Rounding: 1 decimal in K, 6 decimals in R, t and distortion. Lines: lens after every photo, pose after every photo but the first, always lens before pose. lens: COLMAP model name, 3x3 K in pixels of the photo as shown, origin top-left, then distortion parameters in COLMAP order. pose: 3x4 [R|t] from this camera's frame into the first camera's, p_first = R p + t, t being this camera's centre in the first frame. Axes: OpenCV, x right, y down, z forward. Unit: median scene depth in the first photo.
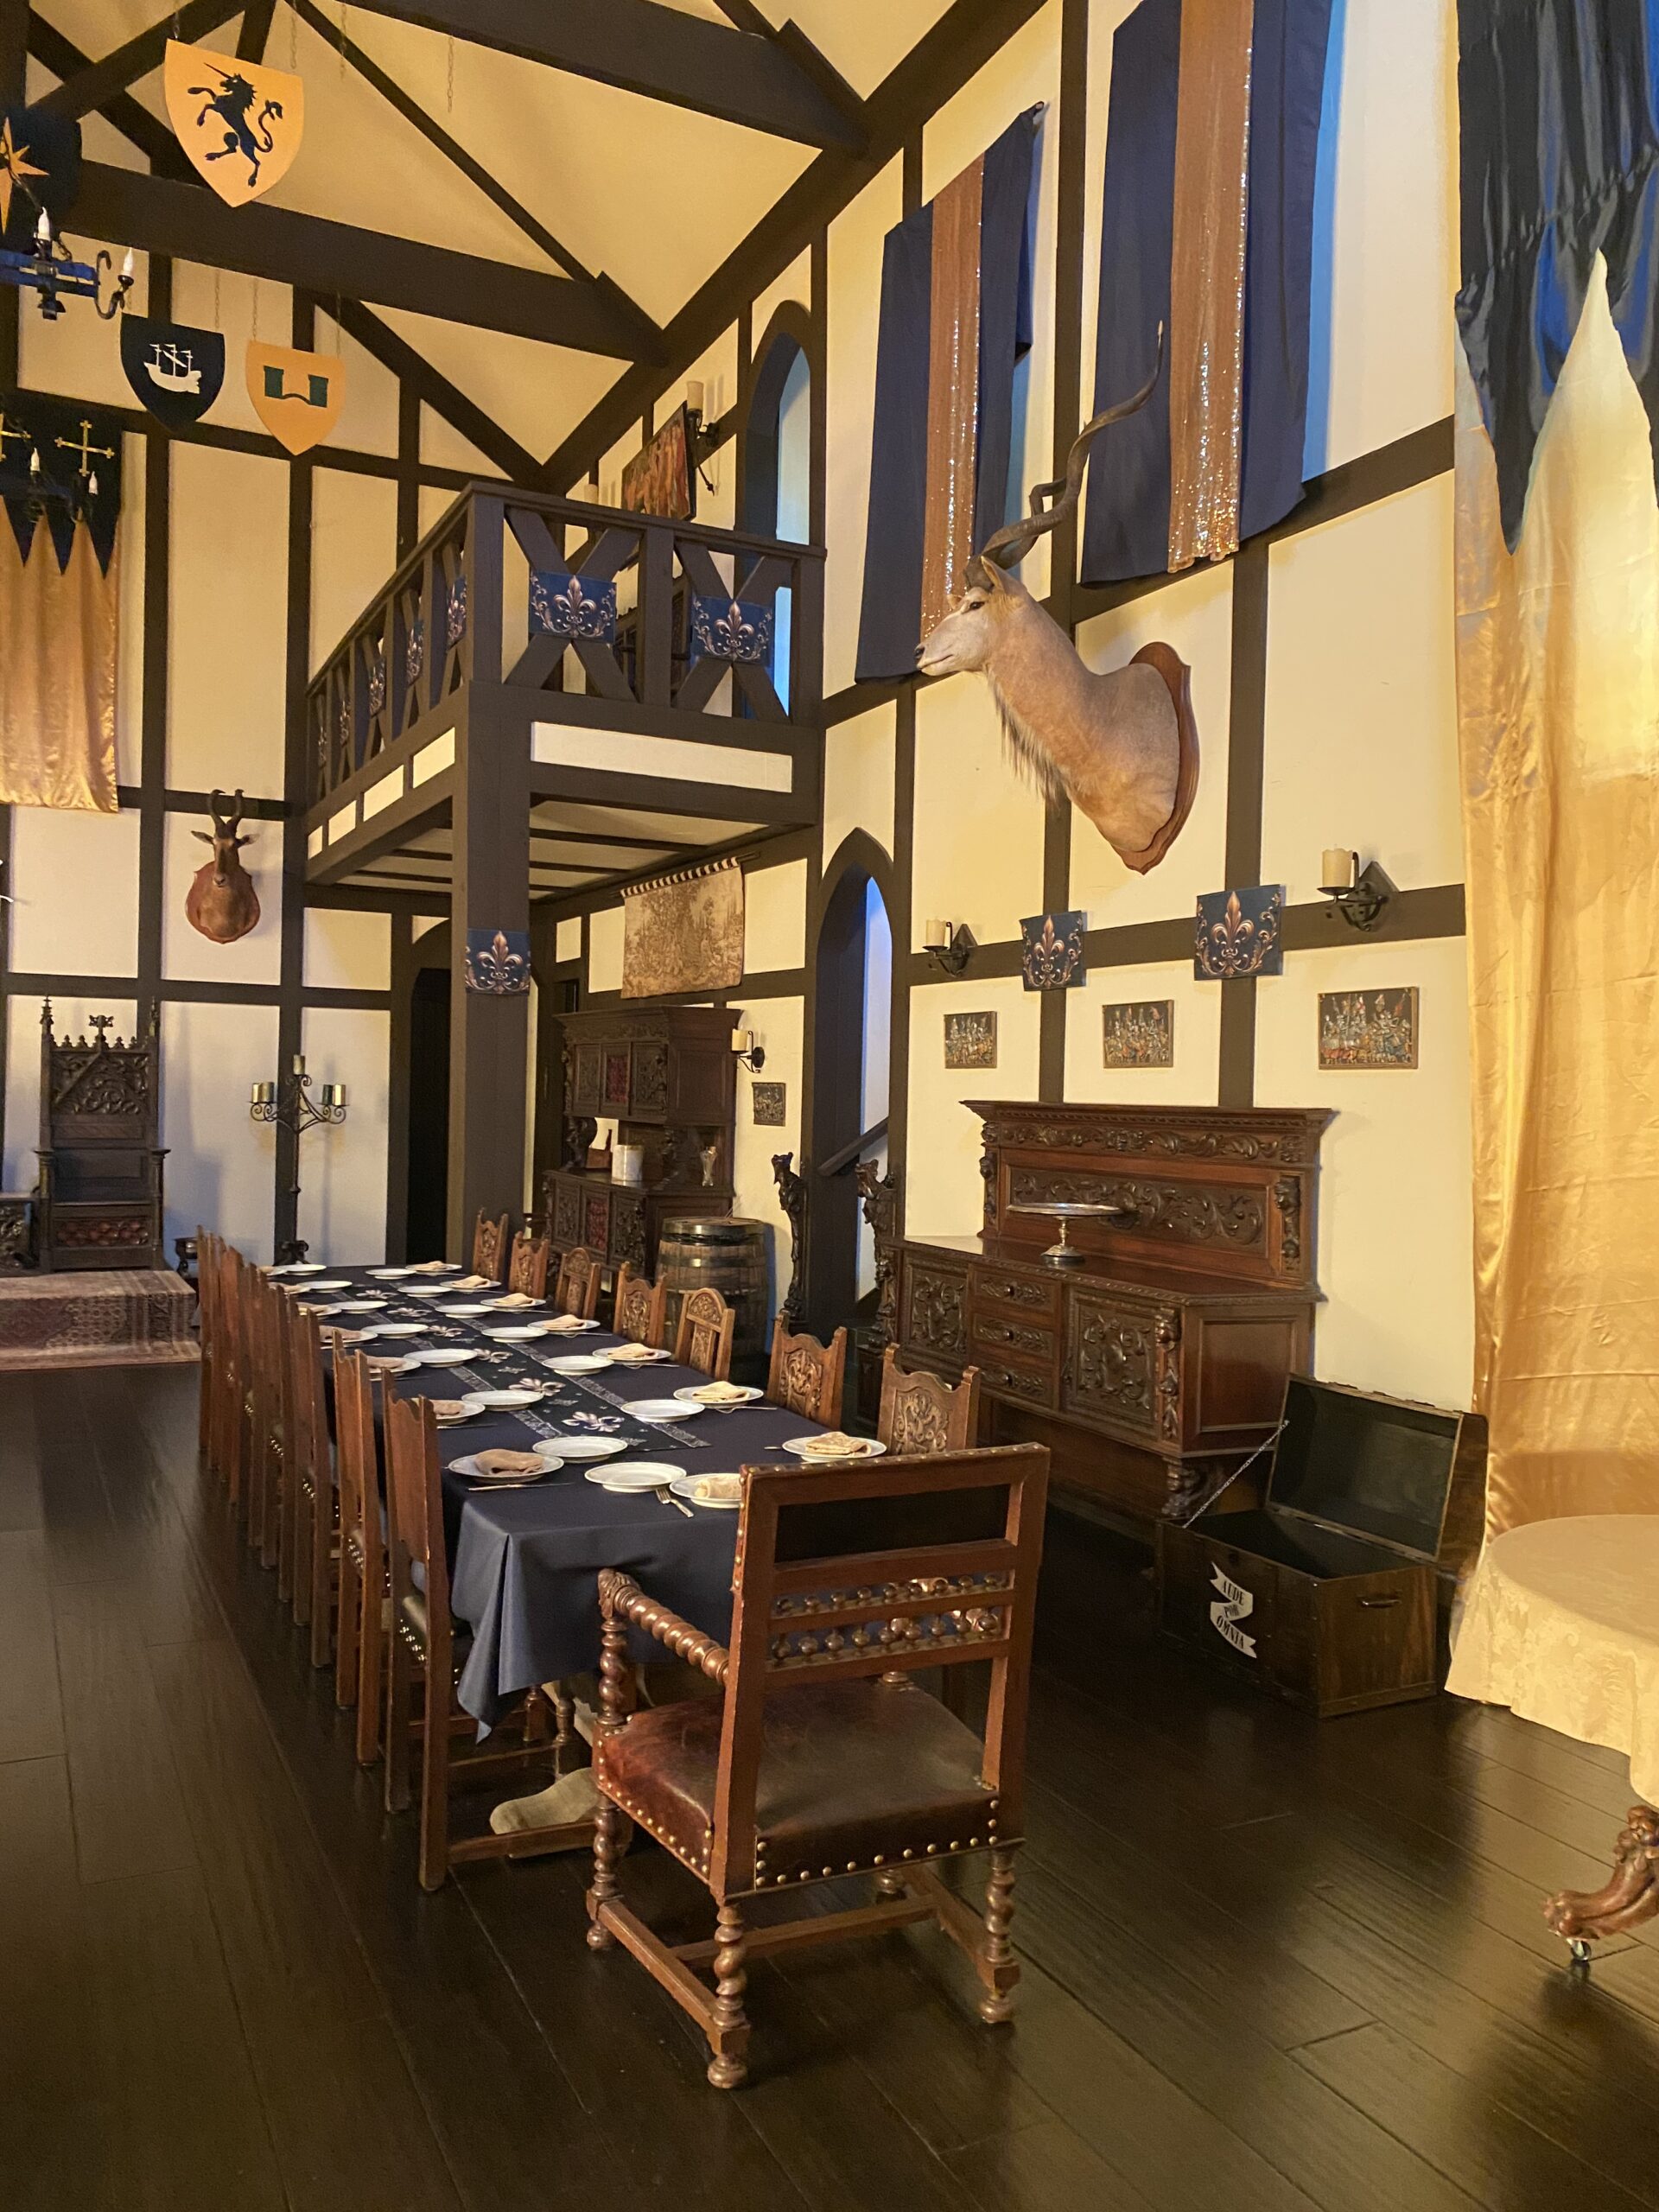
lens RADIAL K [[1671.9, 0, 856.1], [0, 1671.9, 1100.5], [0, 0, 1]] dist [0.051430, -0.054042]
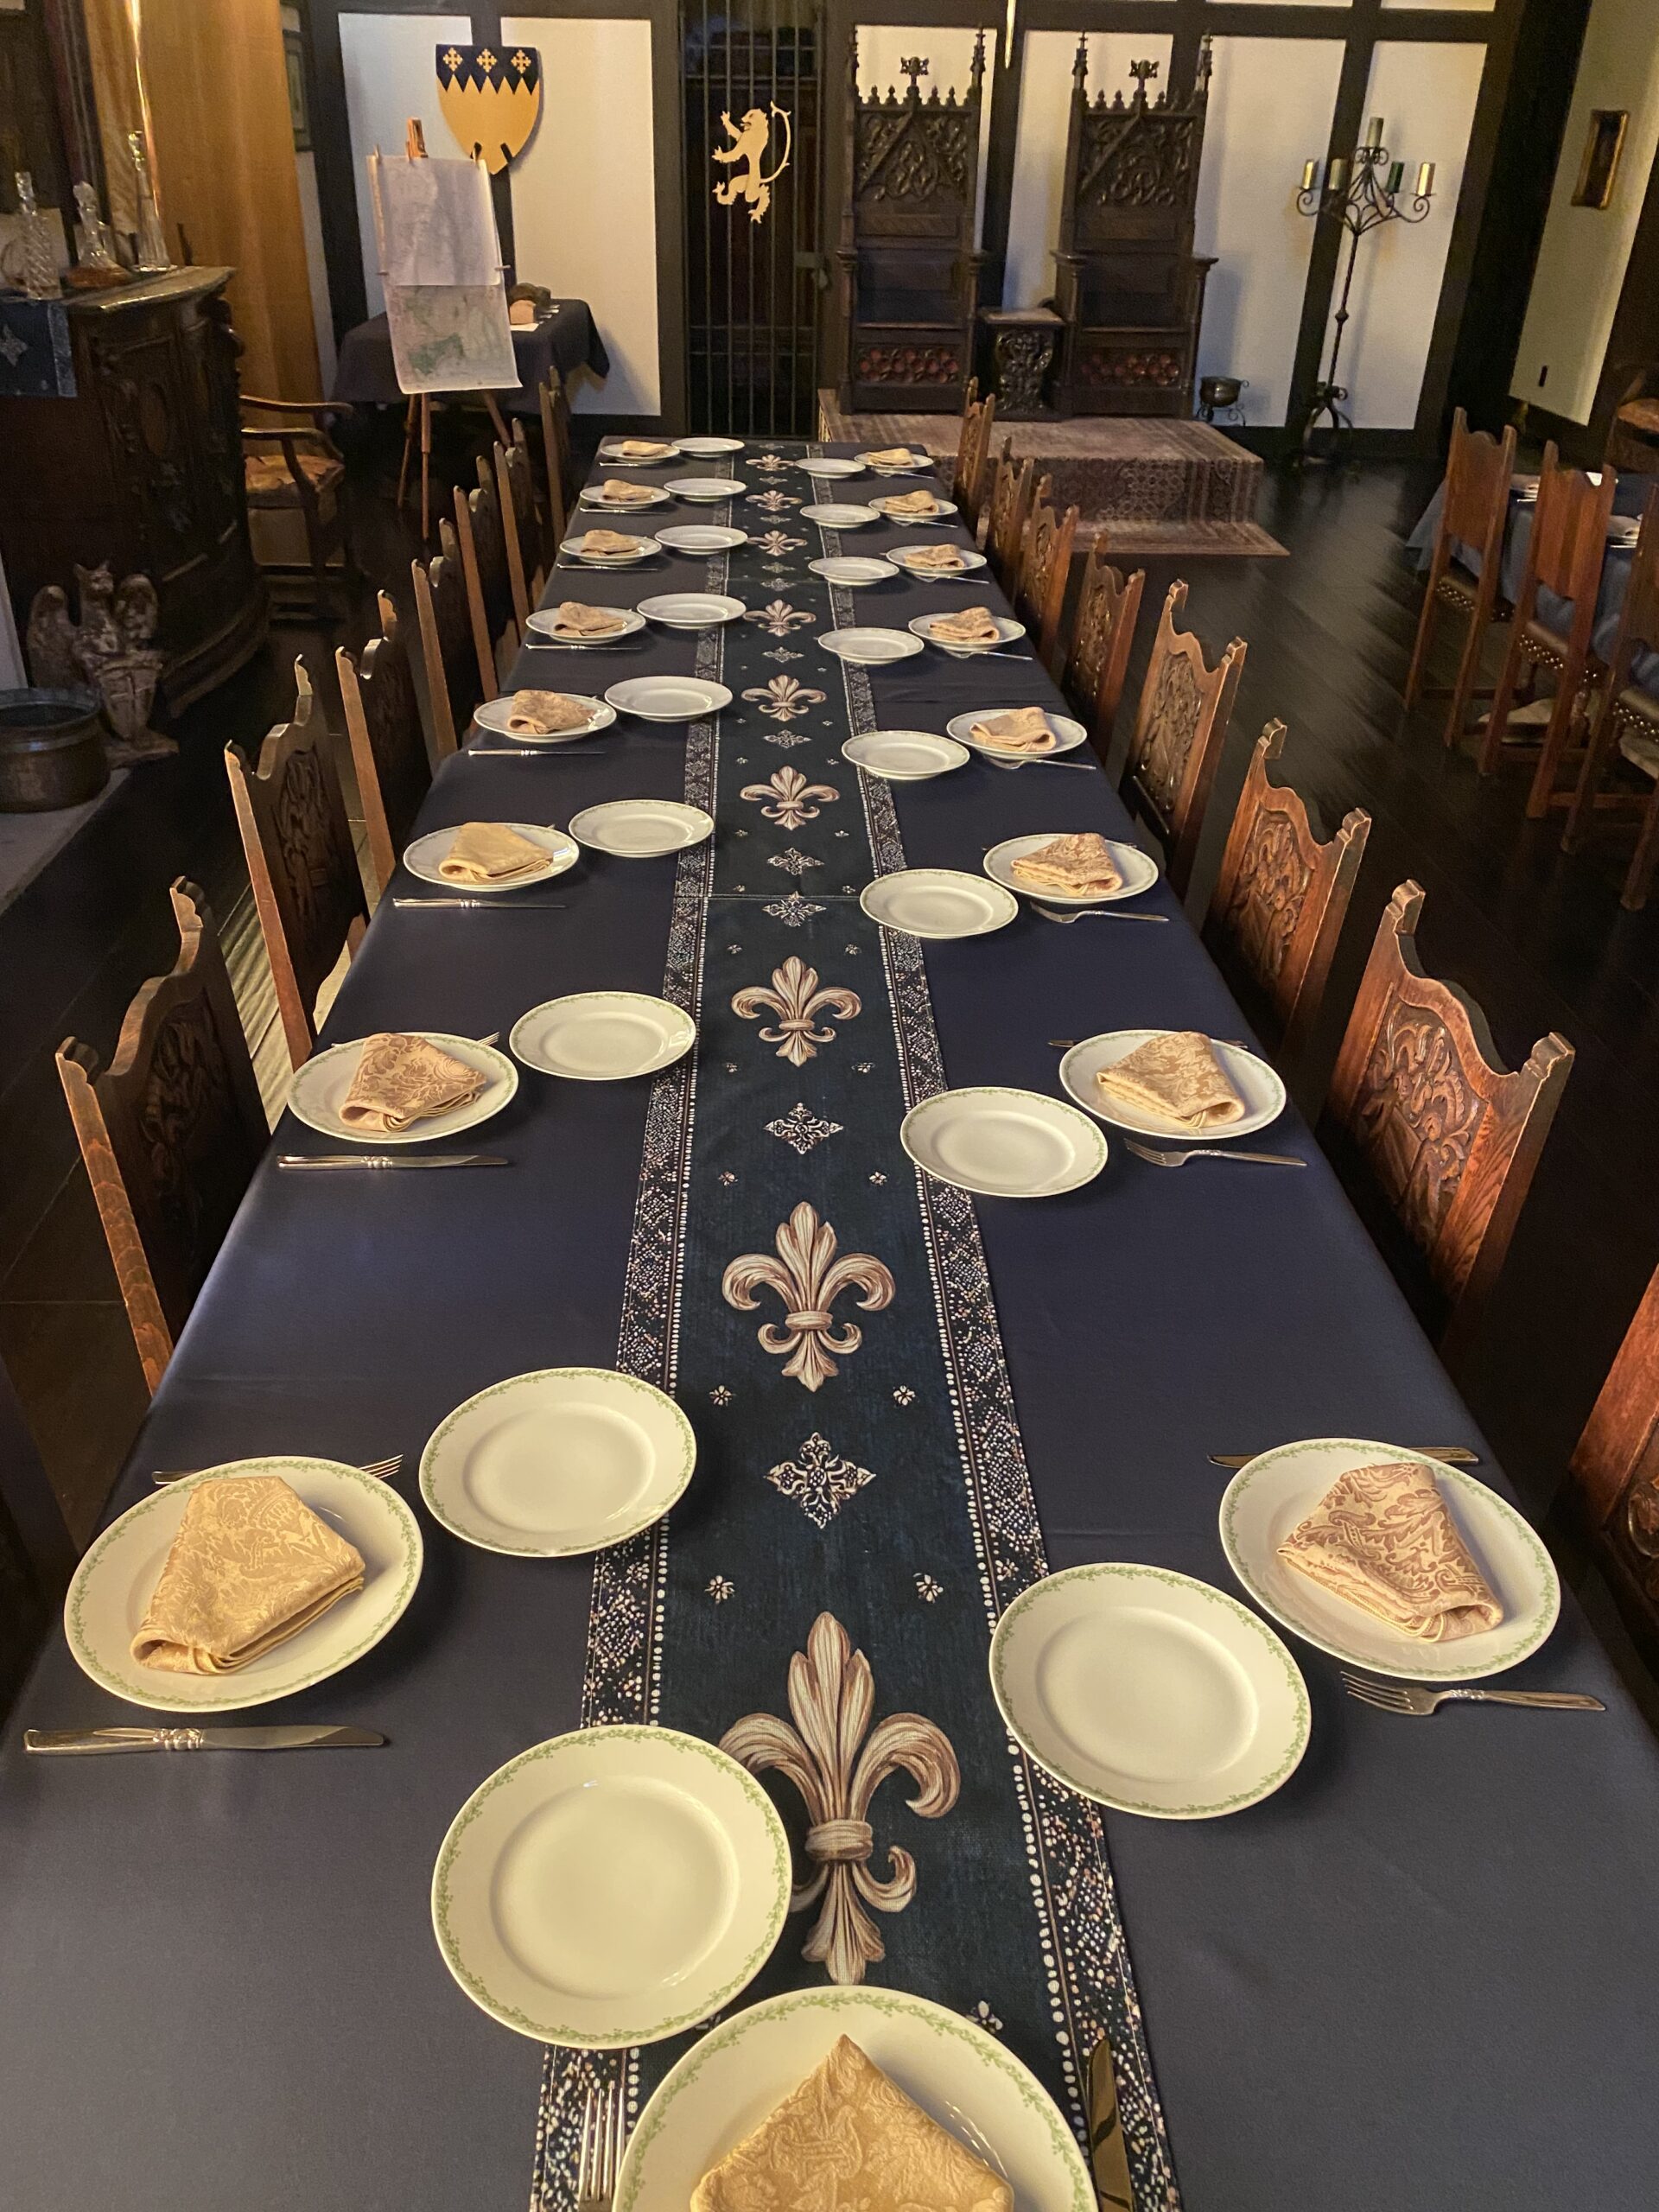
lens RADIAL K [[1671.9, 0, 794.9], [0, 1671.9, 1068.4], [0, 0, 1]] dist [0.051430, -0.054042]
pose [[0.907747, 0.207963, -0.364345, -0.240976], [-0.008074, 0.876983, 0.480454, -0.018740], [0.419441, -0.433188, 0.797758, 0.127322]]
